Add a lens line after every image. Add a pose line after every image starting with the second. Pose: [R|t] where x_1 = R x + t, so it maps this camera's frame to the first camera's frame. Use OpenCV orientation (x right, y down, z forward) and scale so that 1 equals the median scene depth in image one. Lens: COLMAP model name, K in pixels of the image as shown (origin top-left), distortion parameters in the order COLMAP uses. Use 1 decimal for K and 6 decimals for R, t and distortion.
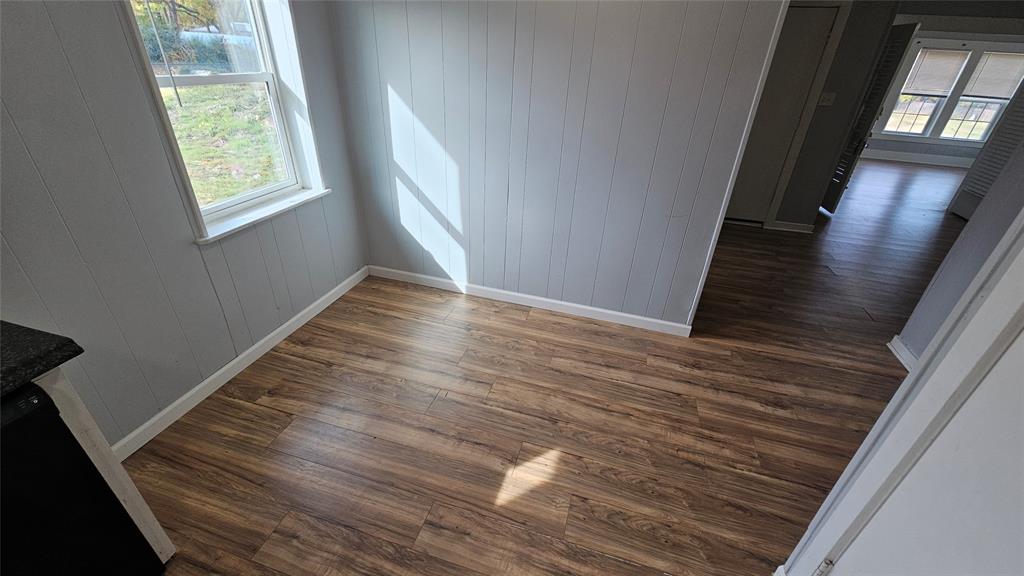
lens RADIAL K [[417.7, 0, 510.5], [0, 417.7, 293.4], [0, 0, 1]] dist [0.000055, 0.000333]
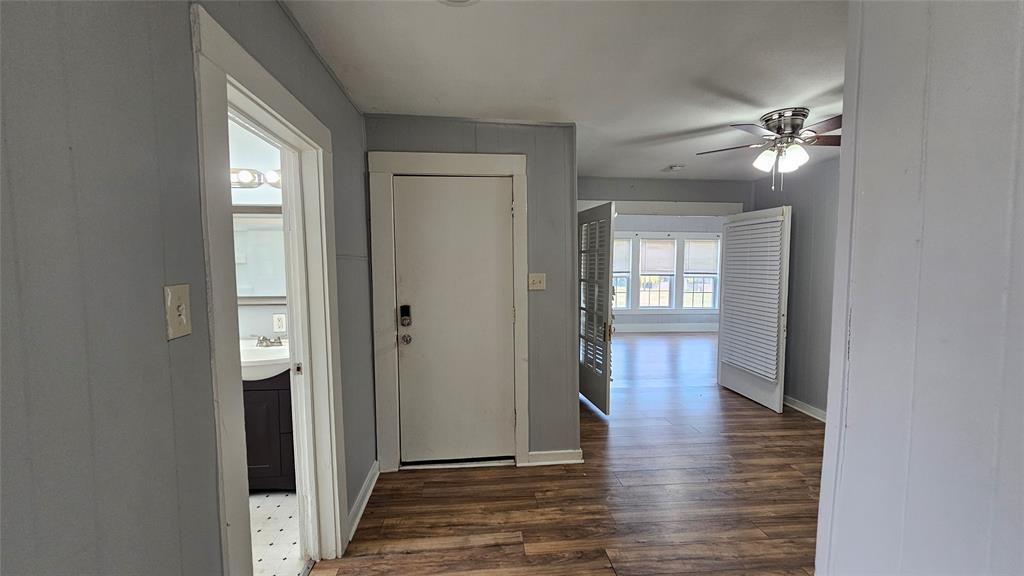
lens RADIAL K [[417.7, 0, 512.6], [0, 417.7, 290.7], [0, 0, 1]] dist [0.000055, 0.000333]
pose [[0.927619, -0.068089, 0.367270, 0.260111], [0.222042, 0.891178, -0.395599, -0.097843], [-0.300367, 0.448514, 0.841792, 0.233913]]
